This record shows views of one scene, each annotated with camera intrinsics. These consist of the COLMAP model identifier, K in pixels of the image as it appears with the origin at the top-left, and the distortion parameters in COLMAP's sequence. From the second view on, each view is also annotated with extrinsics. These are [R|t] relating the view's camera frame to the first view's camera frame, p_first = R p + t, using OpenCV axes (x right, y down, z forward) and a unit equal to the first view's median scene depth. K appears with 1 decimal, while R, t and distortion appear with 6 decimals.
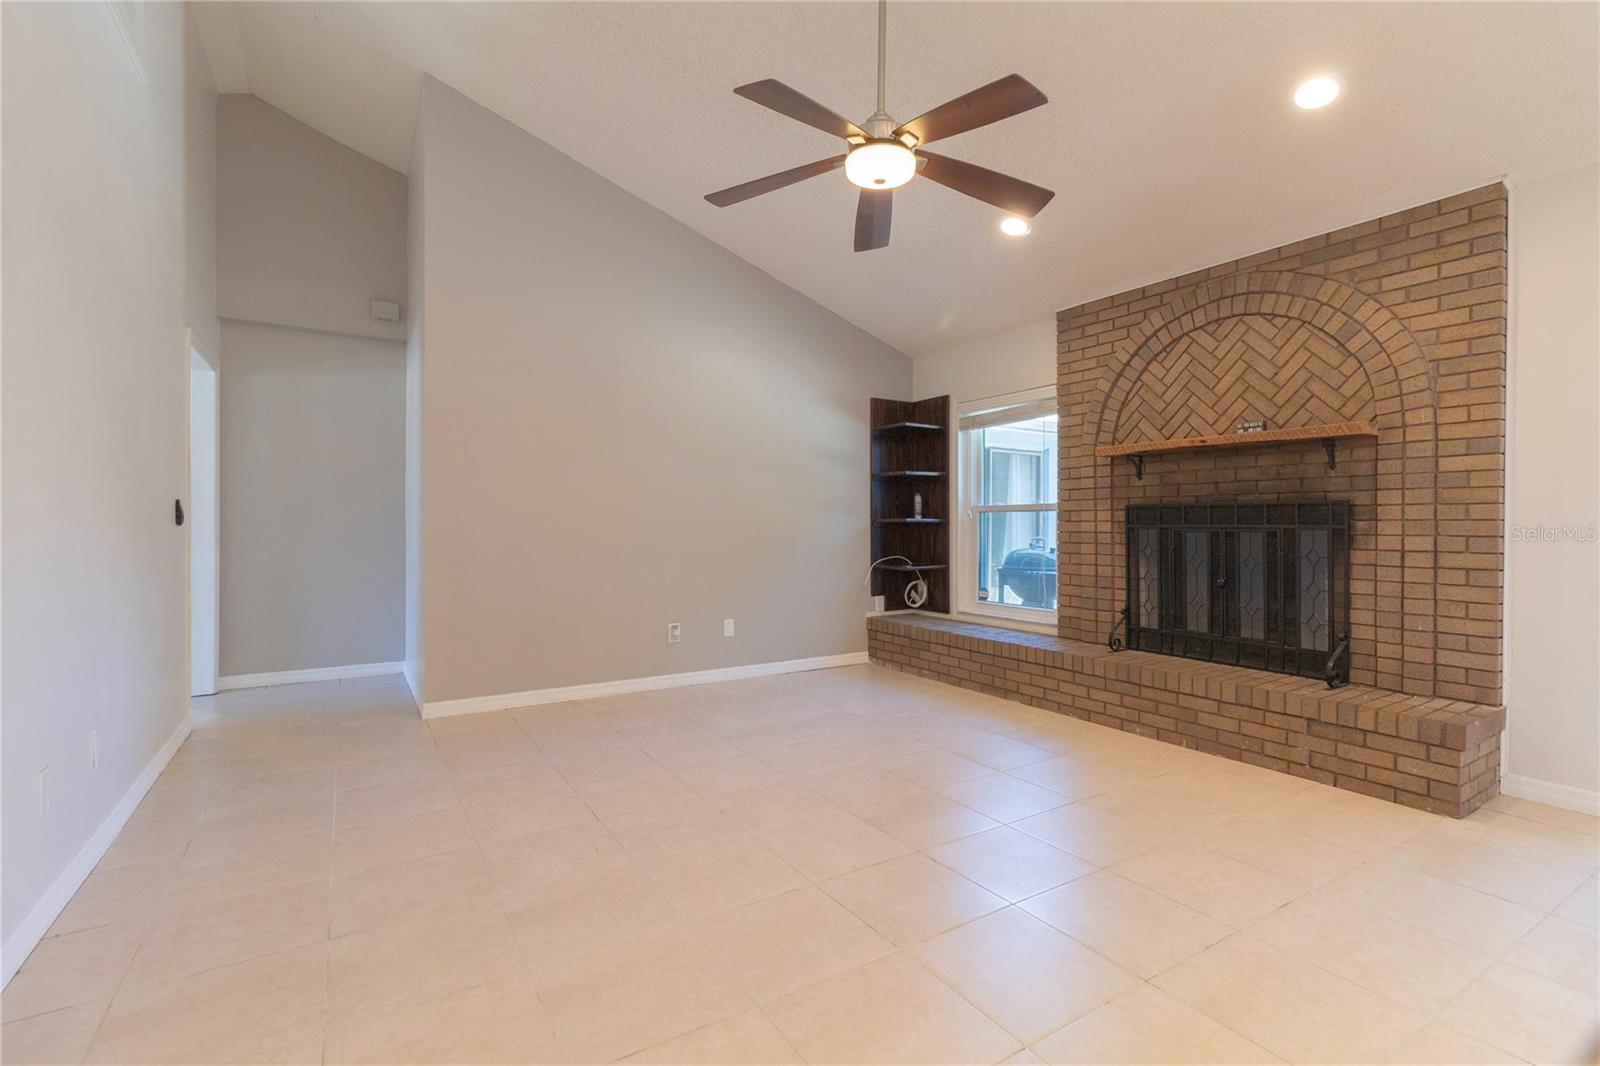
lens RADIAL K [[732.5, 0, 808.5], [0, 732.5, 525.3], [0, 0, 1]] dist [0.004001, -0.000662]
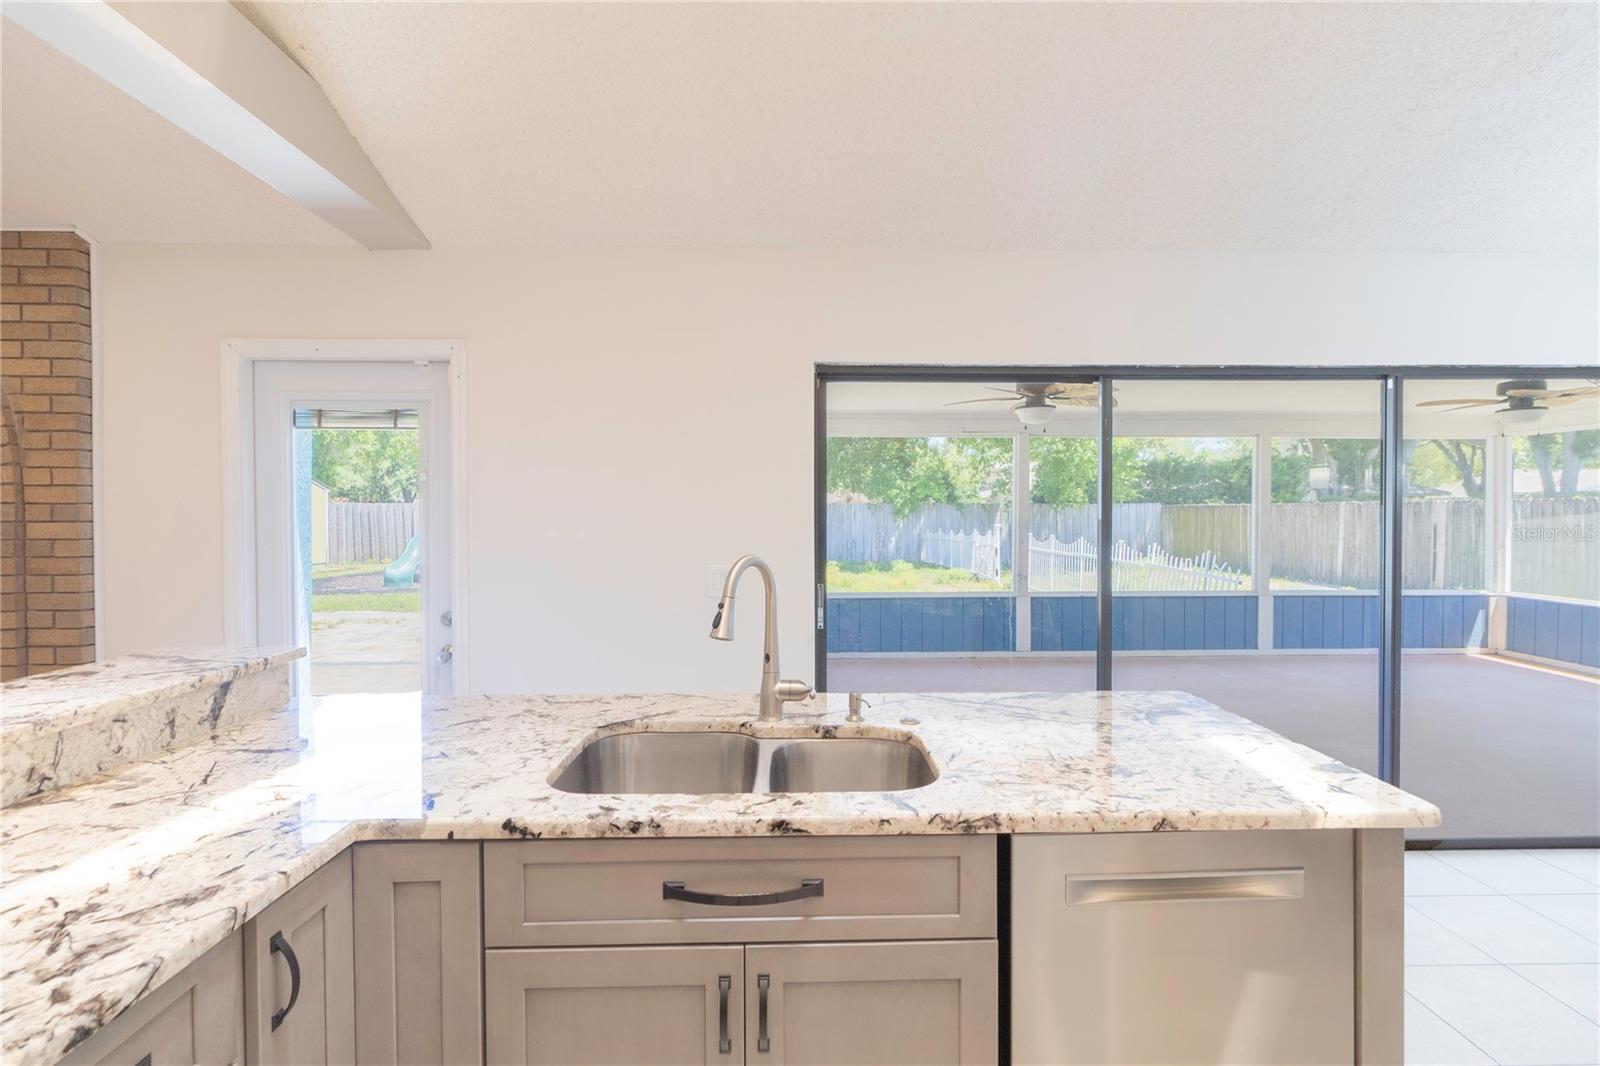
lens RADIAL K [[732.5, 0, 811.2], [0, 732.5, 525.6], [0, 0, 1]] dist [0.004001, -0.000662]
pose [[0.514950, -0.016143, 0.857068, 0.494644], [0.004221, 0.999858, 0.016296, -0.084088], [-0.857210, -0.004774, 0.514946, -0.230248]]
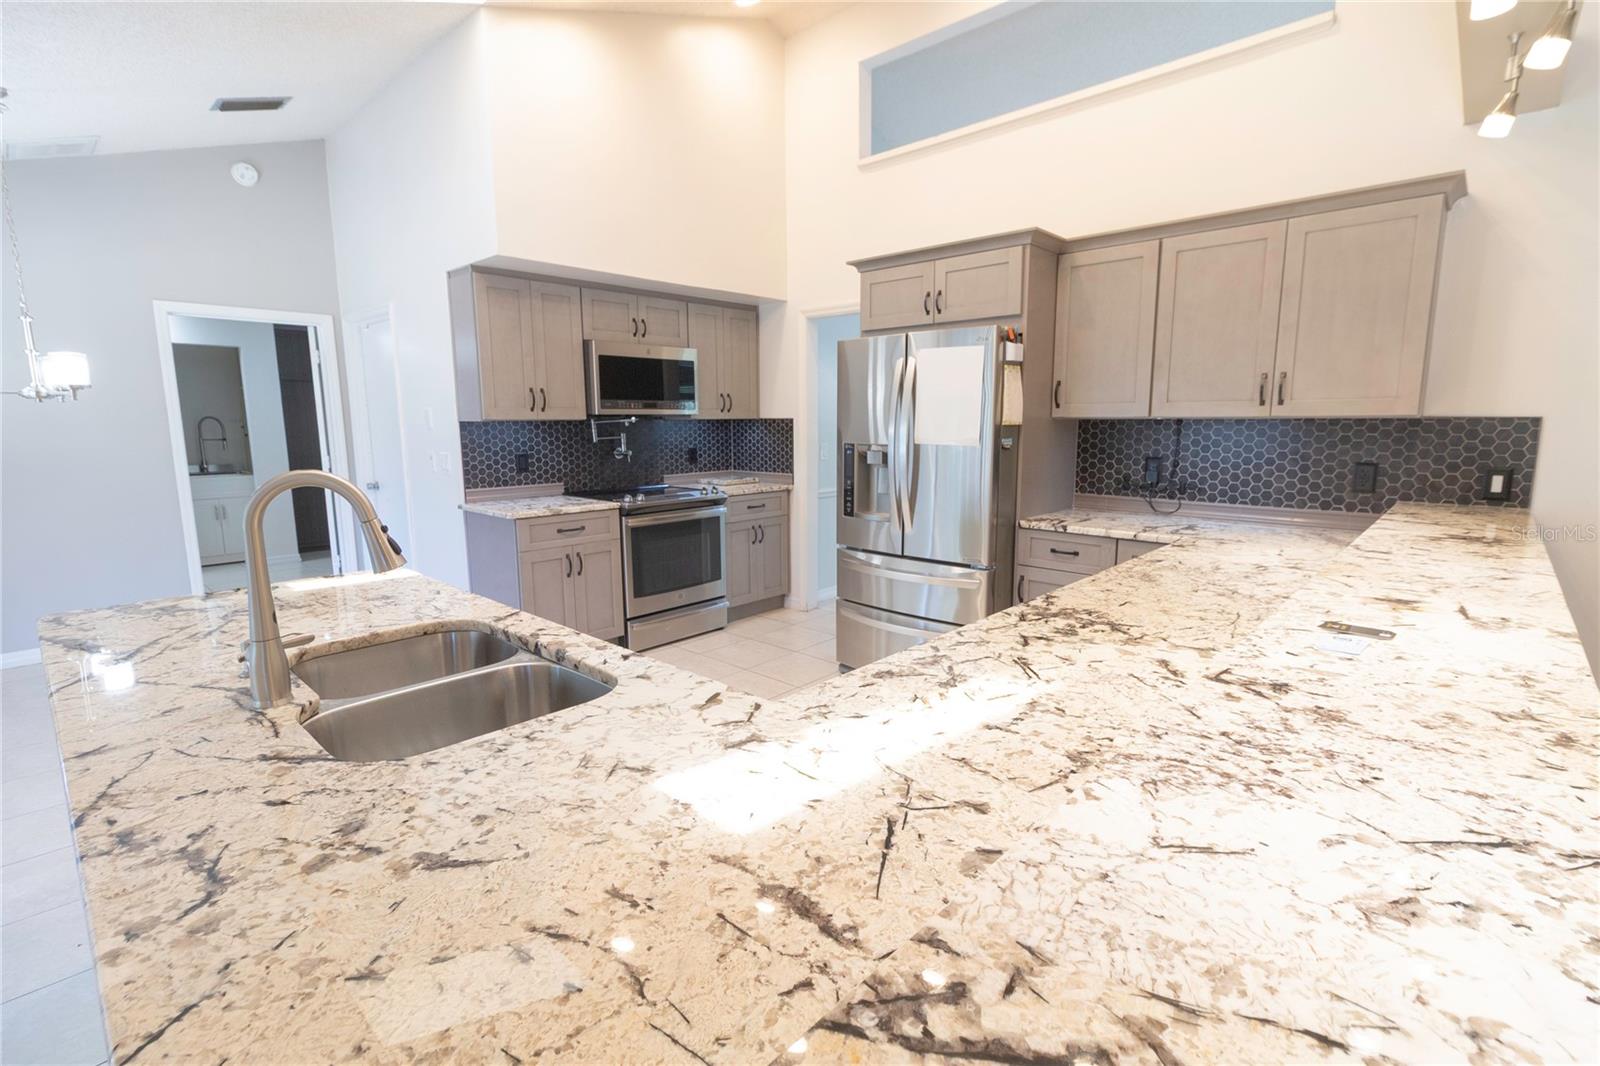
lens RADIAL K [[732.5, 0, 812.3], [0, 732.5, 527.9], [0, 0, 1]] dist [0.004001, -0.000662]
pose [[-0.965228, 0.042163, -0.257987, 0.732600], [0.003472, 0.988888, 0.148623, -0.080976], [0.261387, 0.142559, -0.954648, 0.424038]]
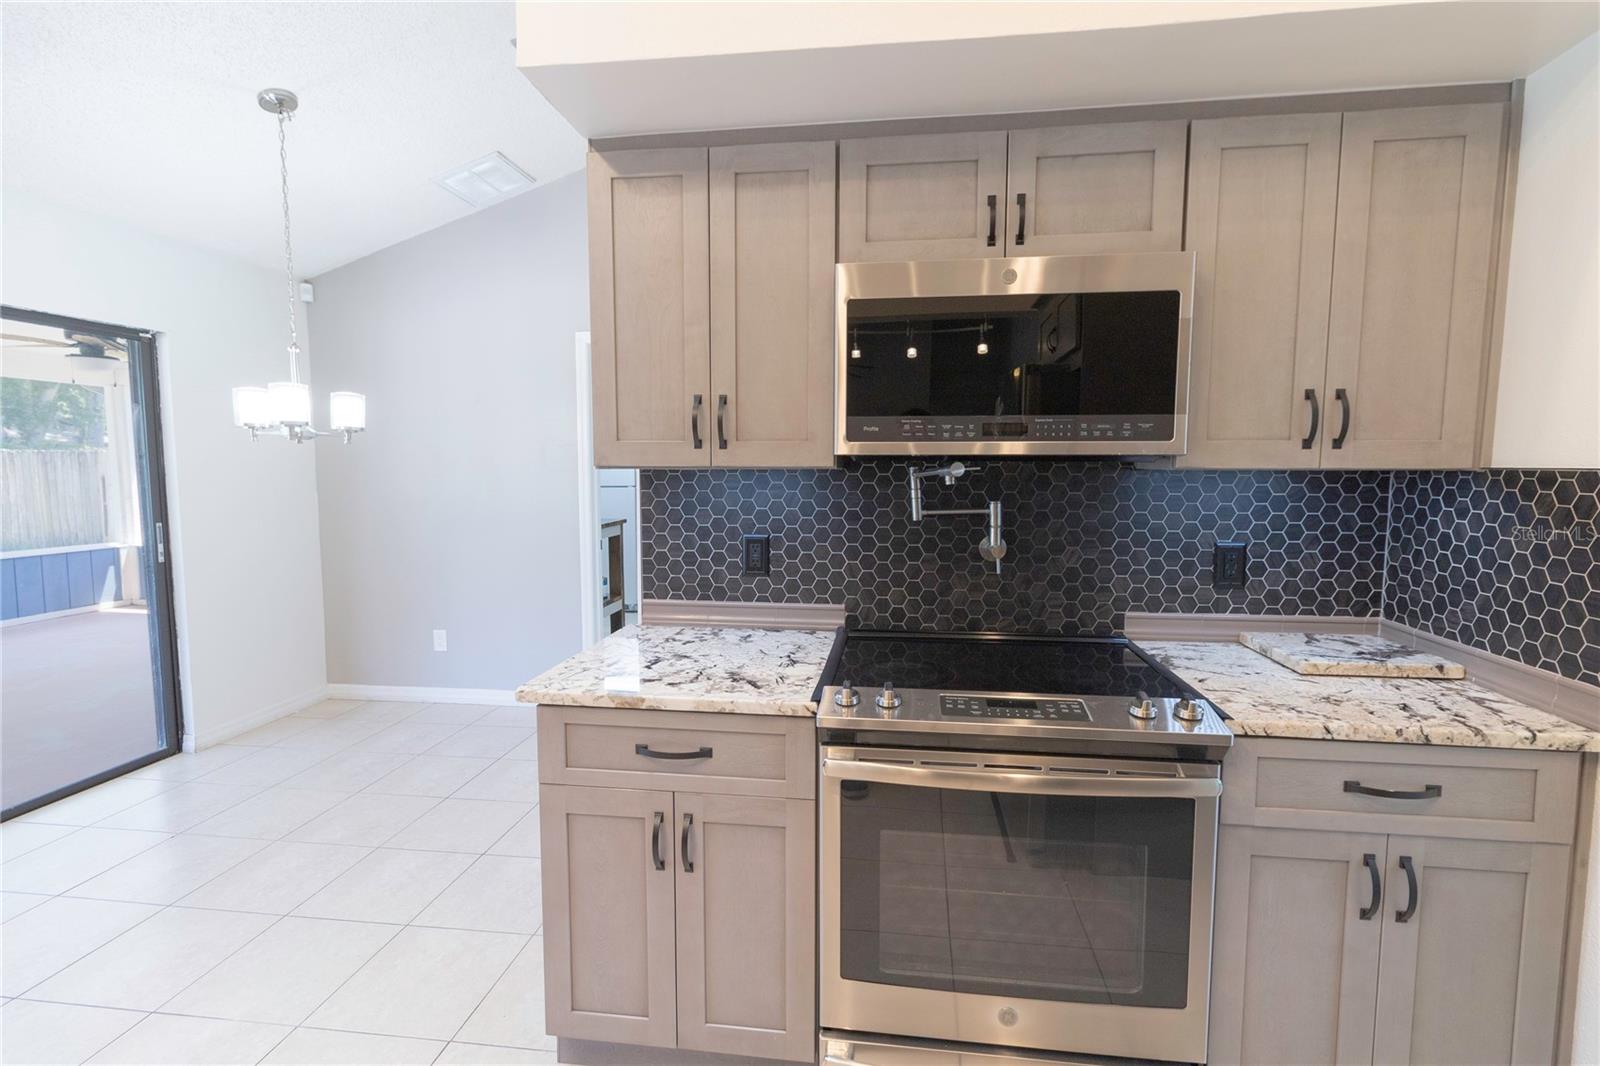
lens RADIAL K [[732.5, 0, 811.7], [0, 732.5, 526.9], [0, 0, 1]] dist [0.004001, -0.000662]
pose [[-0.771951, -0.056508, 0.633166, 0.475921], [-0.002530, 0.996306, 0.085831, -0.082182], [-0.635677, 0.064655, -0.769242, -0.453205]]
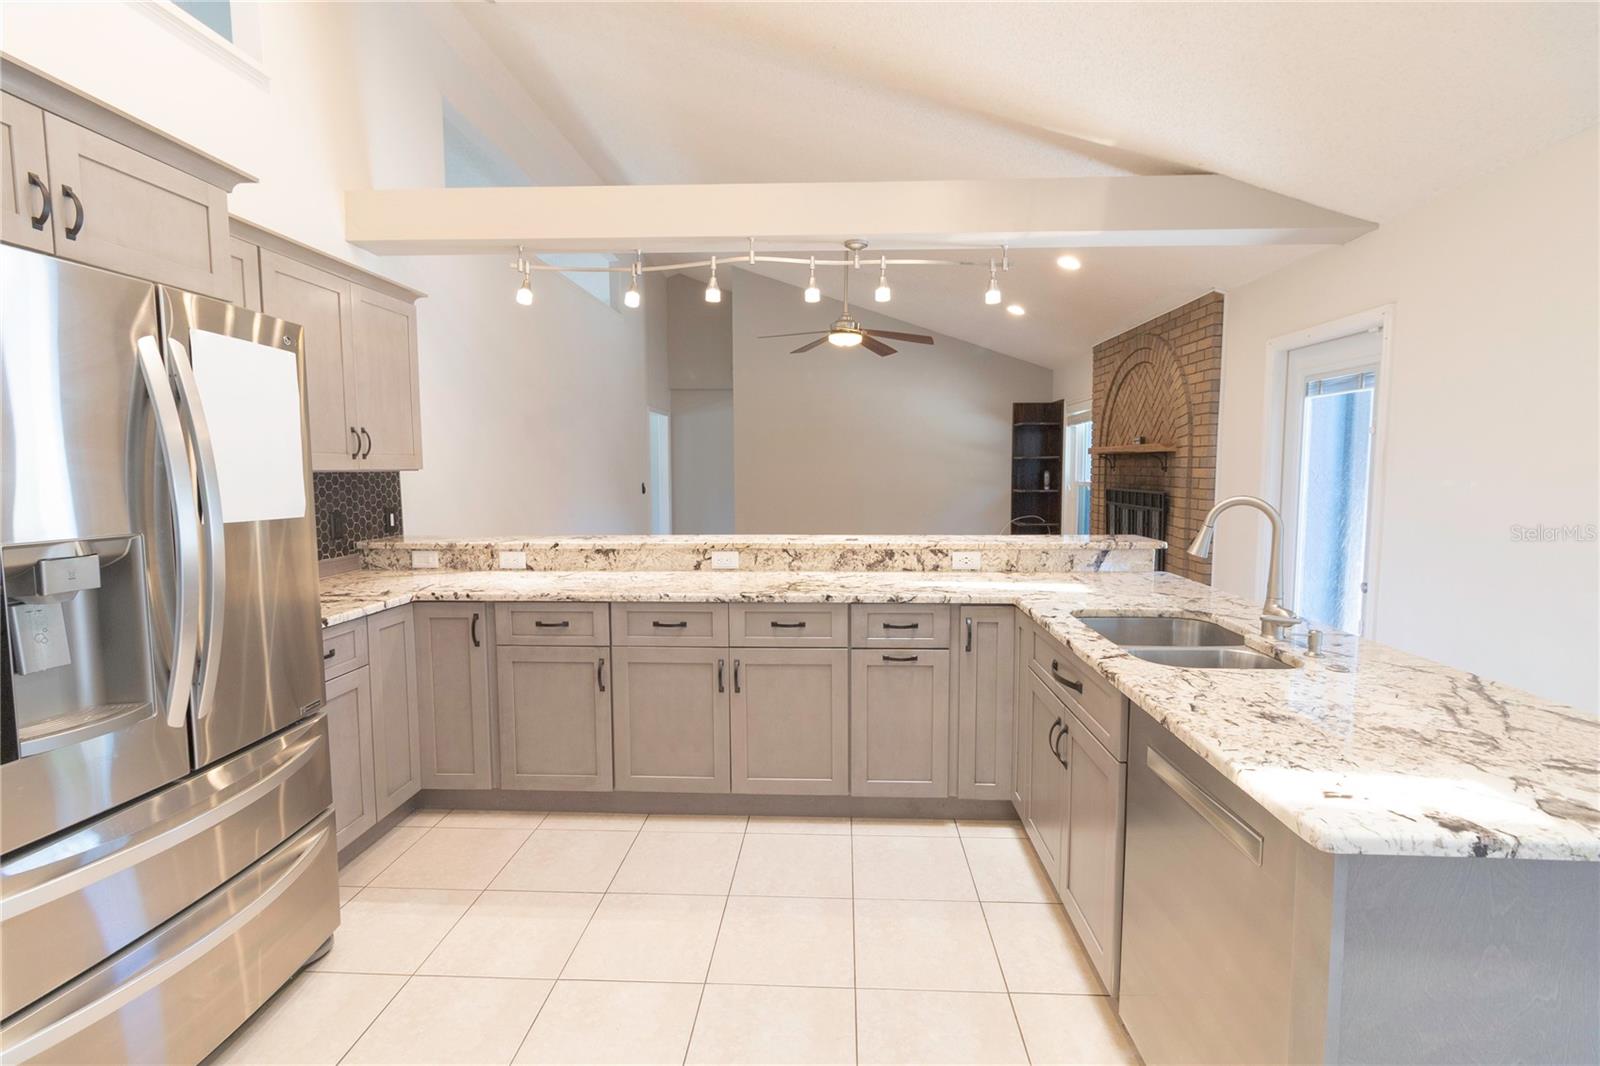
lens RADIAL K [[732.5, 0, 810.5], [0, 732.5, 533.0], [0, 0, 1]] dist [0.004001, -0.000662]
pose [[0.819756, 0.048030, -0.570696, 0.919770], [0.003387, 0.996053, 0.088694, -0.081299], [0.572703, -0.074641, 0.816358, -0.621432]]
